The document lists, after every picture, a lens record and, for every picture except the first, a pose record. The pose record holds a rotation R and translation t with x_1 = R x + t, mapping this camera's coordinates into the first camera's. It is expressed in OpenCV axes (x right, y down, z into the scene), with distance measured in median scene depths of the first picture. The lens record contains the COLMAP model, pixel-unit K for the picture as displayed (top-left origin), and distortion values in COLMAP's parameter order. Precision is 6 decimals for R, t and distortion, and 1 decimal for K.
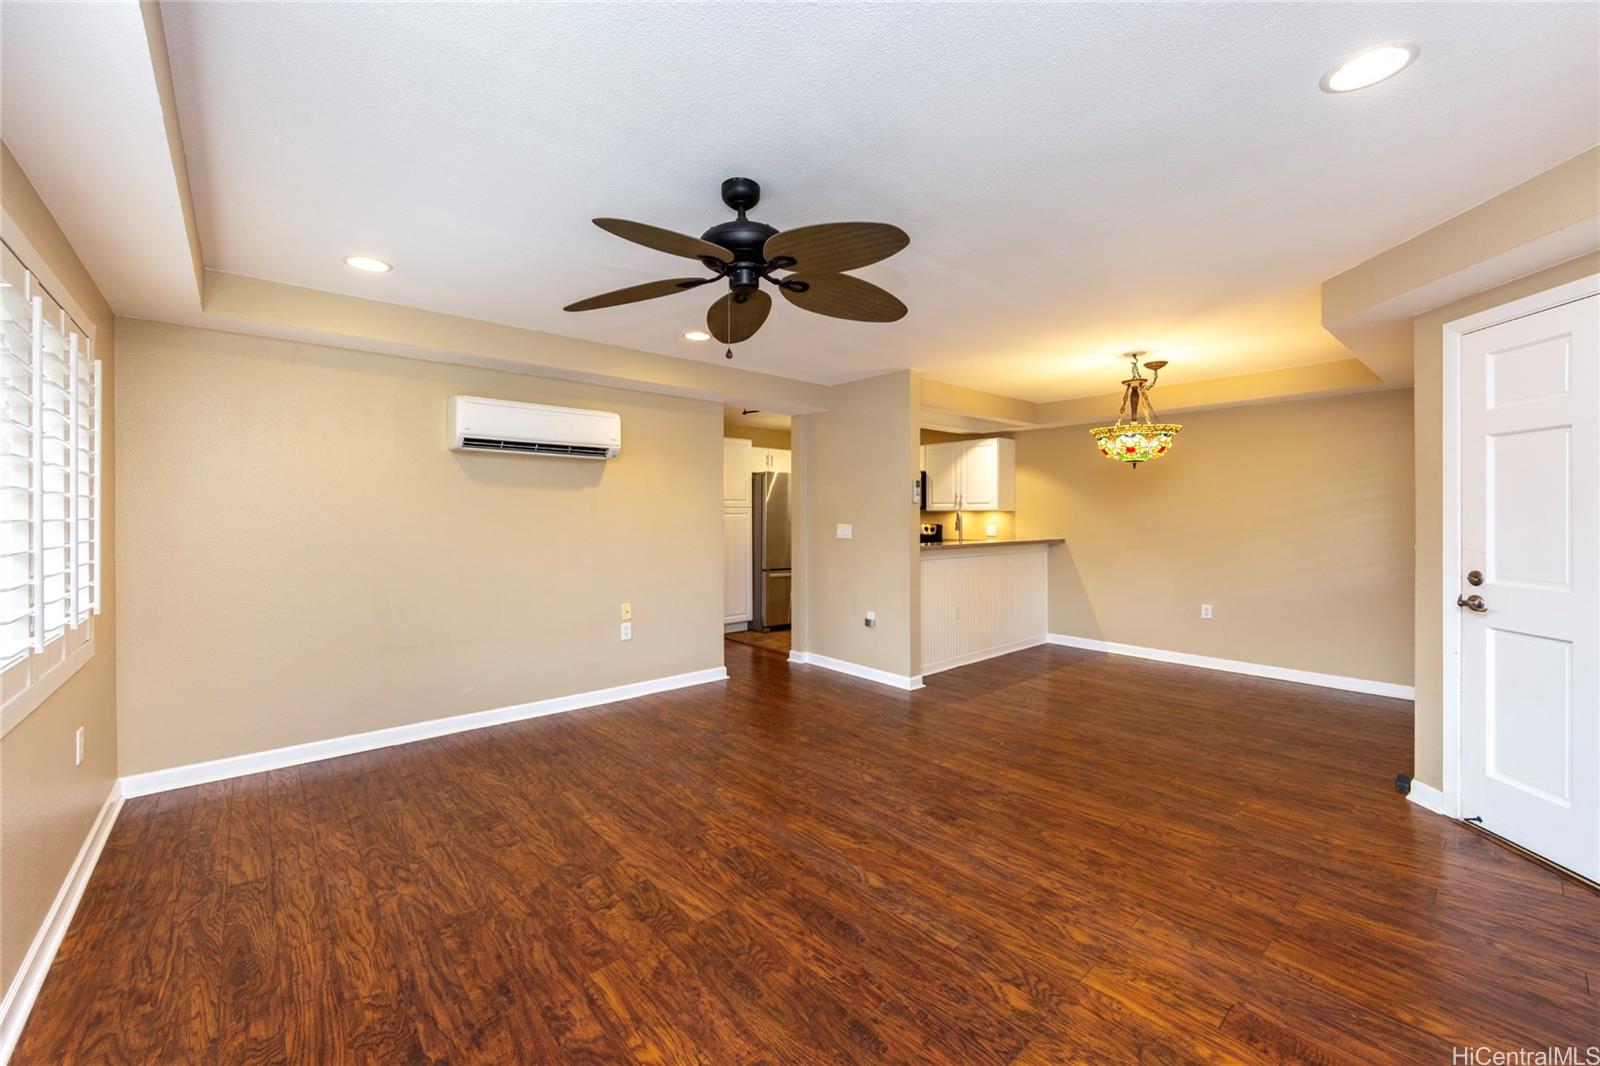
lens RADIAL K [[621.6, 0, 801.7], [0, 621.6, 517.7], [0, 0, 1]] dist [-0.001037, -0.000332]
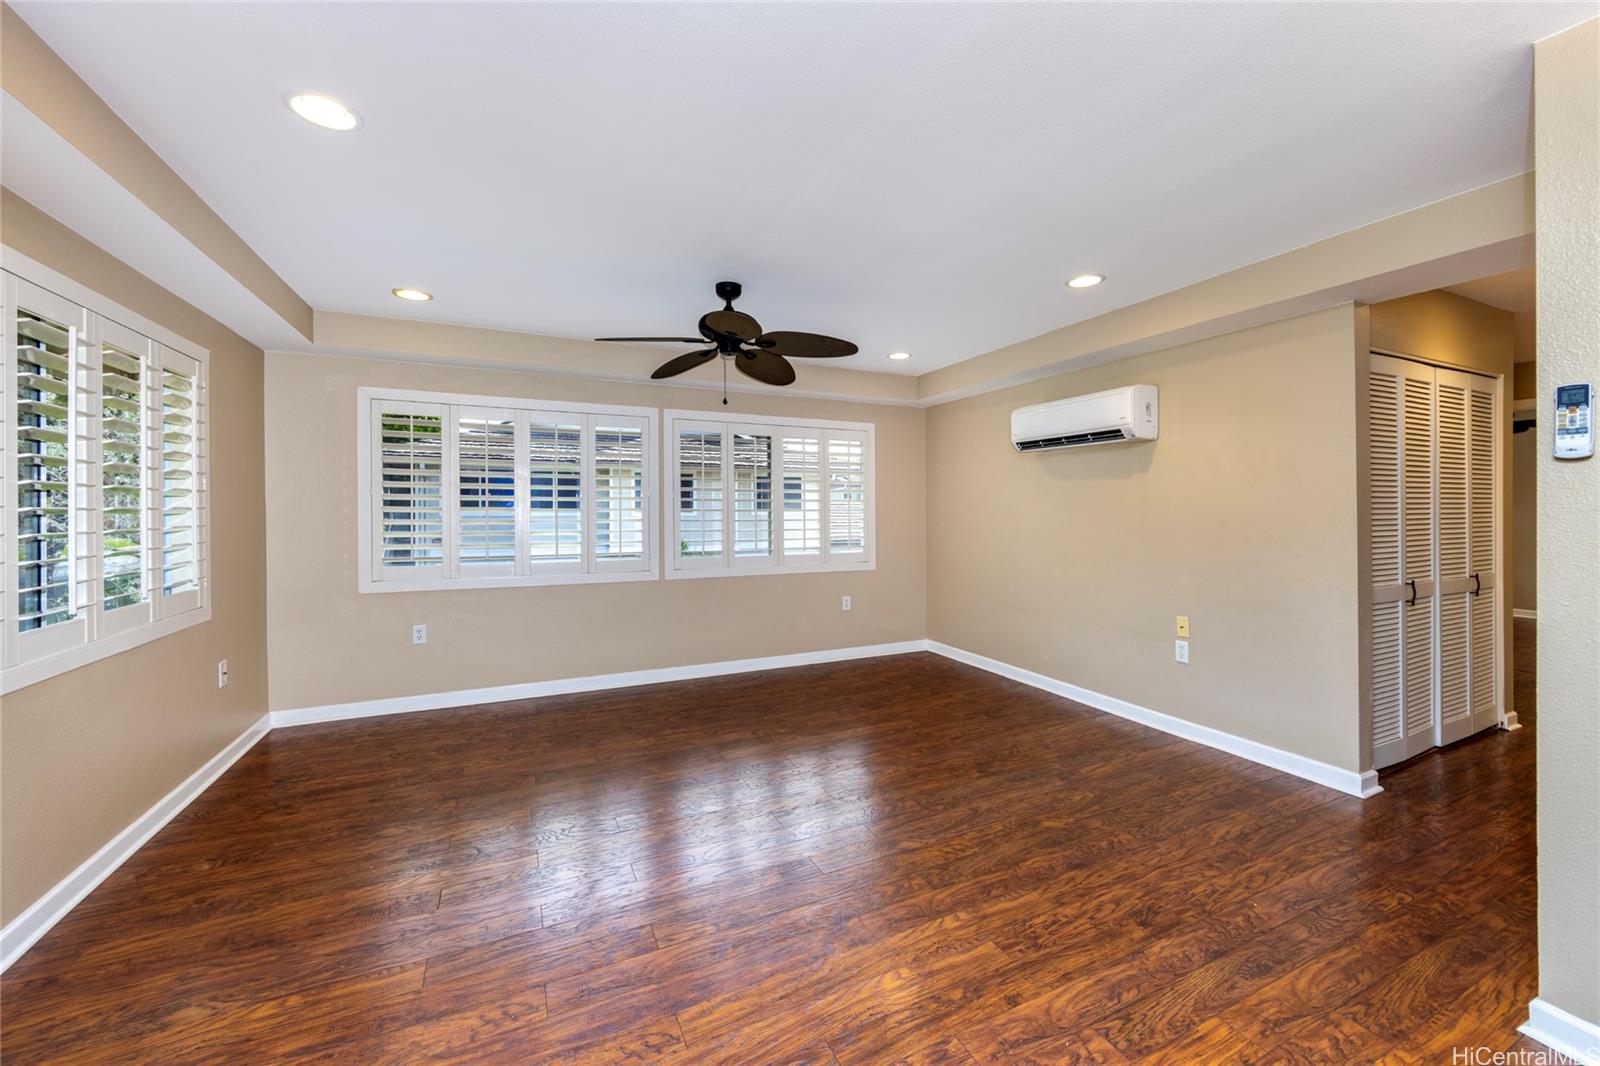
lens RADIAL K [[614.9, 0, 783.0], [0, 614.9, 519.0], [0, 0, 1]] dist [-0.001189, -0.000326]
pose [[-0.286779, 0.015545, -0.957871, 0.623500], [0.001959, 0.999876, 0.015640, 0.001018], [0.957995, 0.002608, -0.286774, 0.755756]]
